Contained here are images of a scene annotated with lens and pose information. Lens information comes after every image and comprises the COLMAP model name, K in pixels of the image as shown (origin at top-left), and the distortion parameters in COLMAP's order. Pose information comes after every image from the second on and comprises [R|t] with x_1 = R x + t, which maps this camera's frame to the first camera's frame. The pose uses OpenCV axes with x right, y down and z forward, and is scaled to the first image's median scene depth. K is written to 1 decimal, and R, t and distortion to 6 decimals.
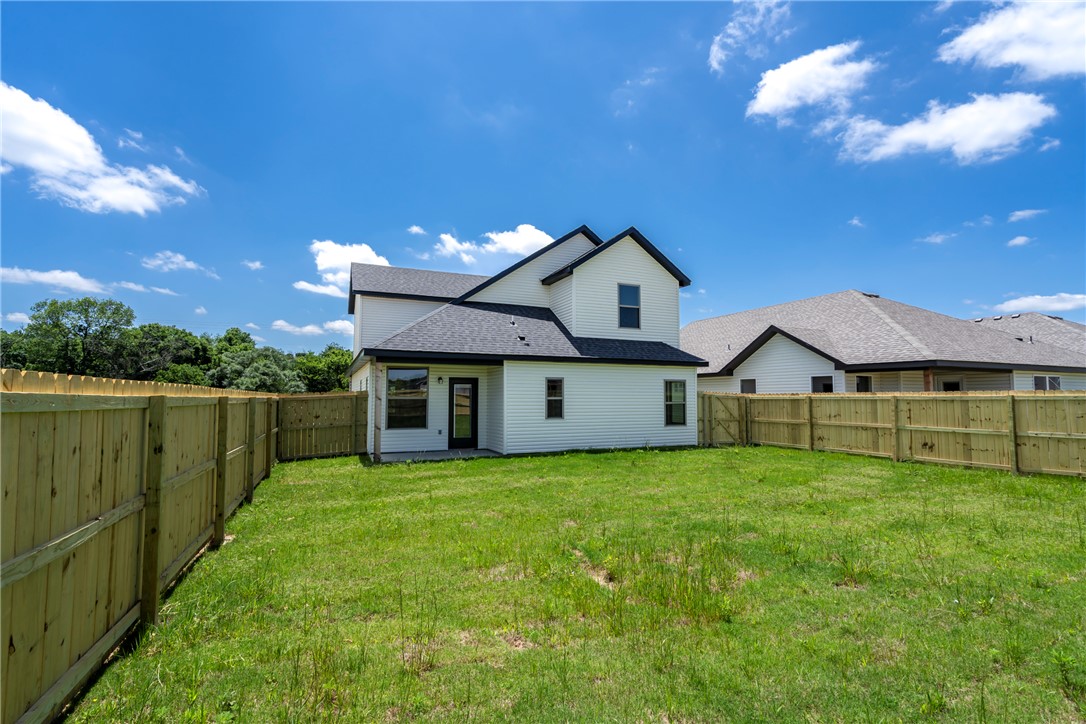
lens RADIAL K [[483.7, 0, 545.5], [0, 483.7, 371.9], [0, 0, 1]] dist [-0.002658, -0.000372]
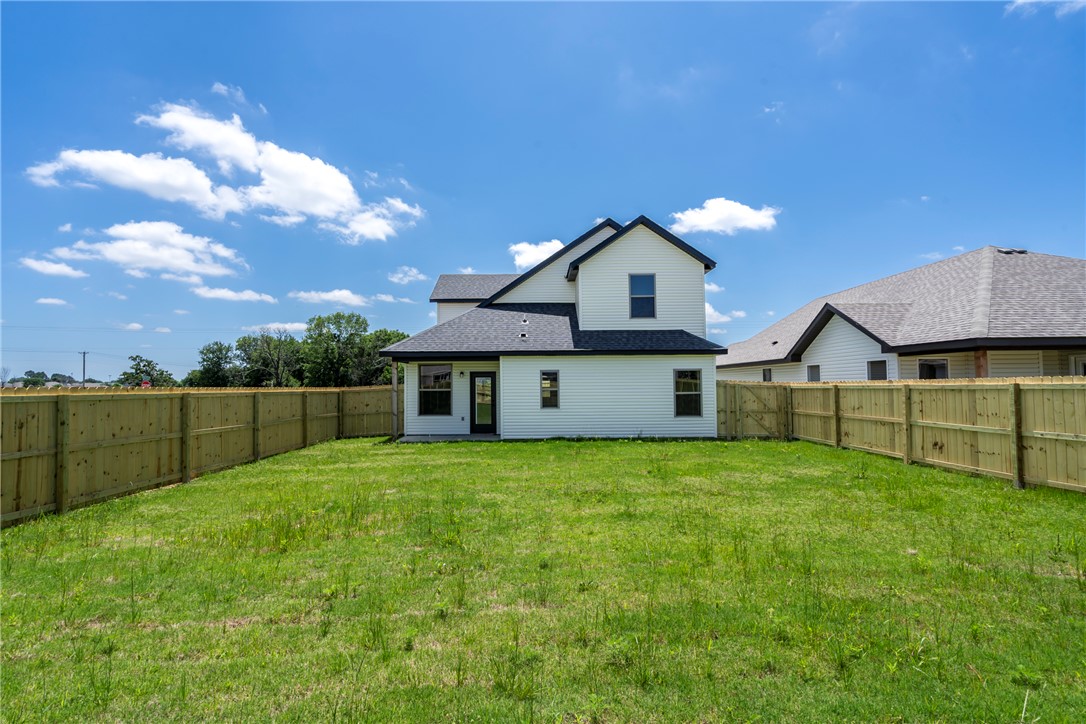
lens RADIAL K [[489.1, 0, 543.9], [0, 489.1, 373.6], [0, 0, 1]] dist [-0.001672, -0.000376]
pose [[0.919603, -0.018696, -0.392405, 0.389347], [0.029845, 0.999305, 0.022332, -0.004692], [0.391715, -0.032248, 0.919521, -0.007262]]
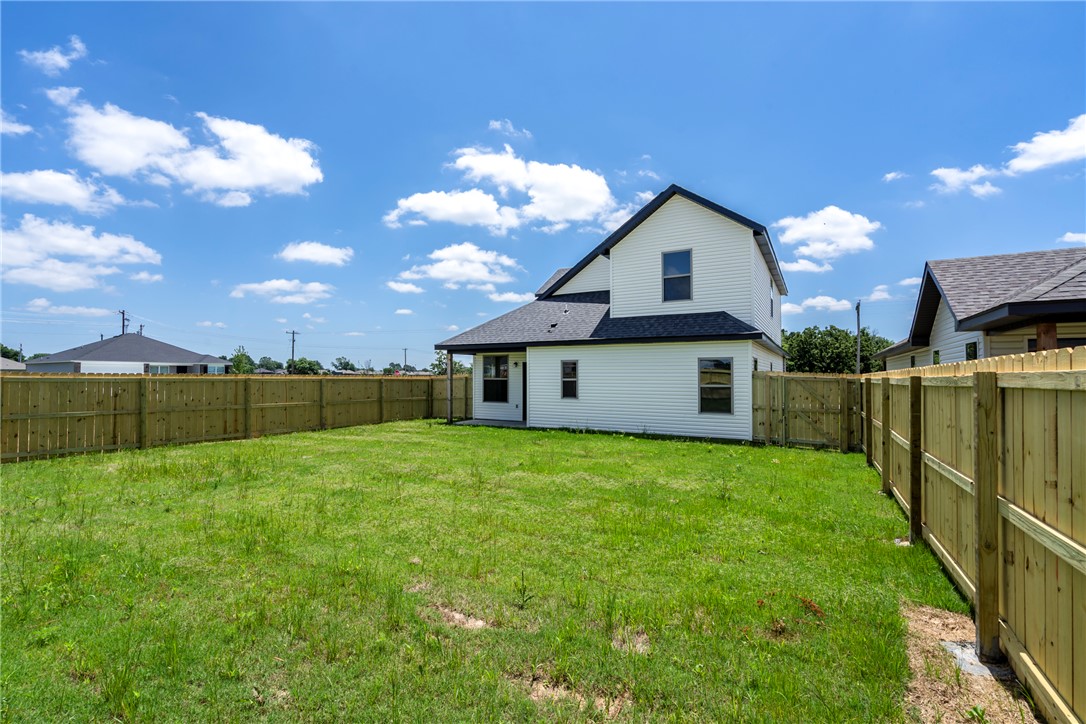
lens RADIAL K [[489.1, 0, 543.9], [0, 489.1, 373.6], [0, 0, 1]] dist [-0.001672, -0.000376]
pose [[0.602344, -0.004980, -0.798221, 0.758394], [0.039560, 0.998938, 0.023620, 0.012181], [0.797256, -0.045805, 0.601901, 0.271452]]
